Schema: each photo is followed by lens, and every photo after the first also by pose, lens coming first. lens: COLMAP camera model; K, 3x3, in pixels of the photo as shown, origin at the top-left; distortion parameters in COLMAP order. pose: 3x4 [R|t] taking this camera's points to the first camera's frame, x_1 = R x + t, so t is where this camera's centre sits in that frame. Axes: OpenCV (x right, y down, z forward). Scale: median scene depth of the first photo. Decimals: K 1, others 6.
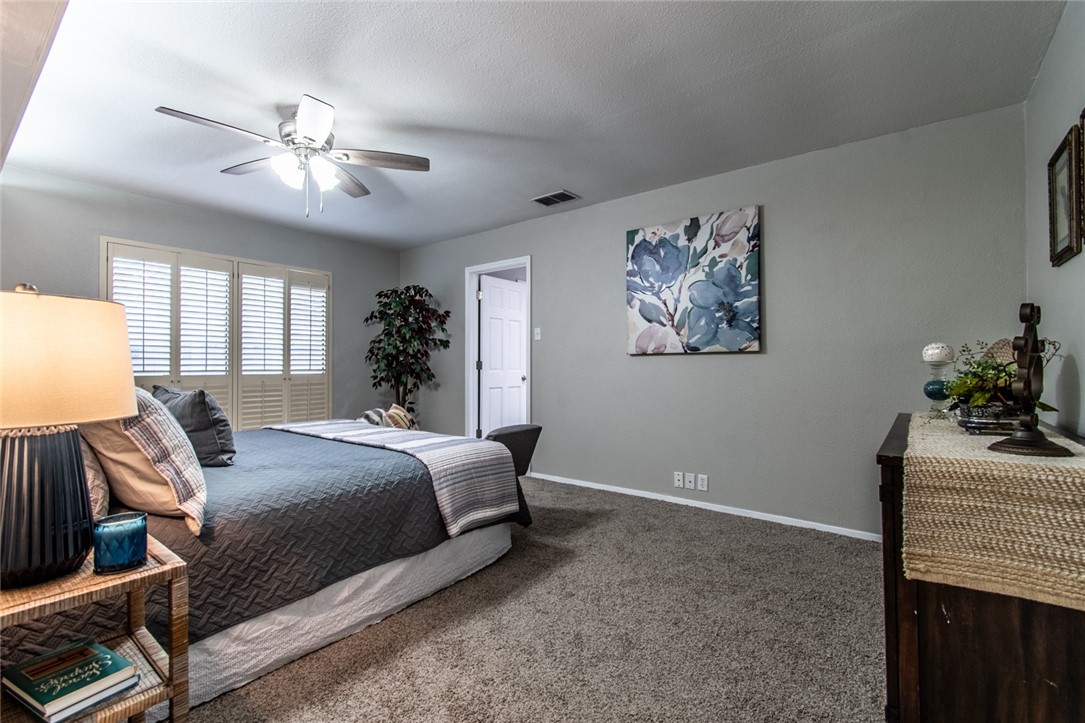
lens RADIAL K [[487.5, 0, 537.3], [0, 487.5, 362.8], [0, 0, 1]] dist [0.005339, -0.001085]
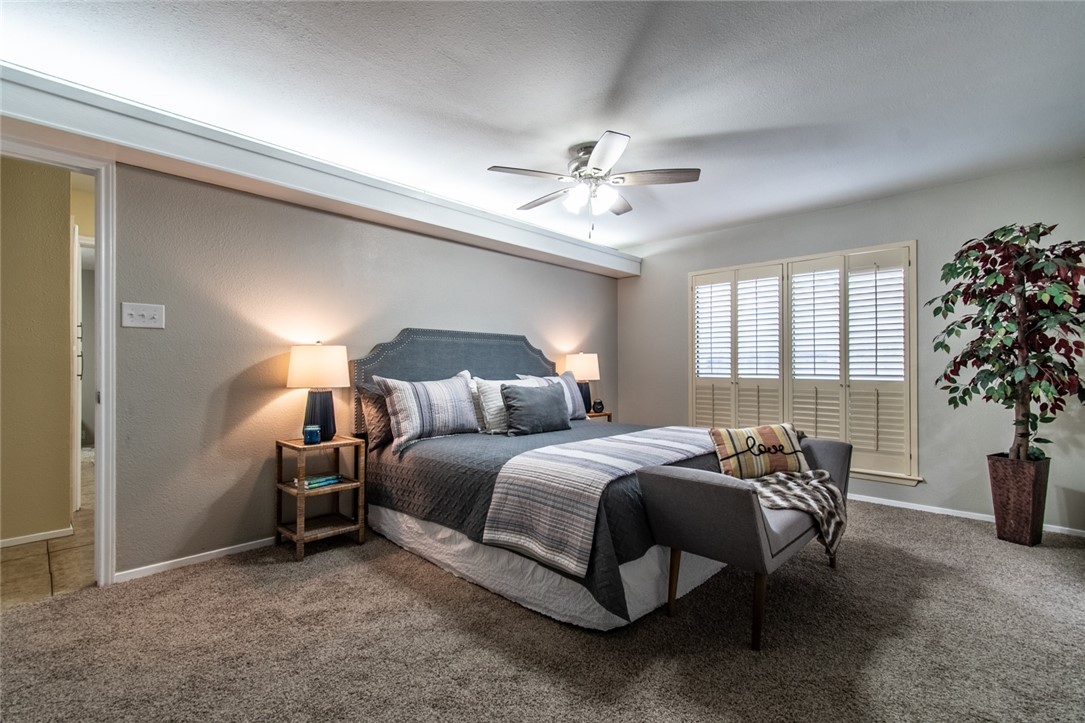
lens RADIAL K [[487.5, 0, 538.8], [0, 487.5, 364.4], [0, 0, 1]] dist [0.005339, -0.001085]
pose [[-0.103741, -0.005988, -0.994586, 0.754858], [0.001561, 0.999980, -0.006183, 0.001352], [0.994603, -0.002194, -0.103729, 1.137035]]
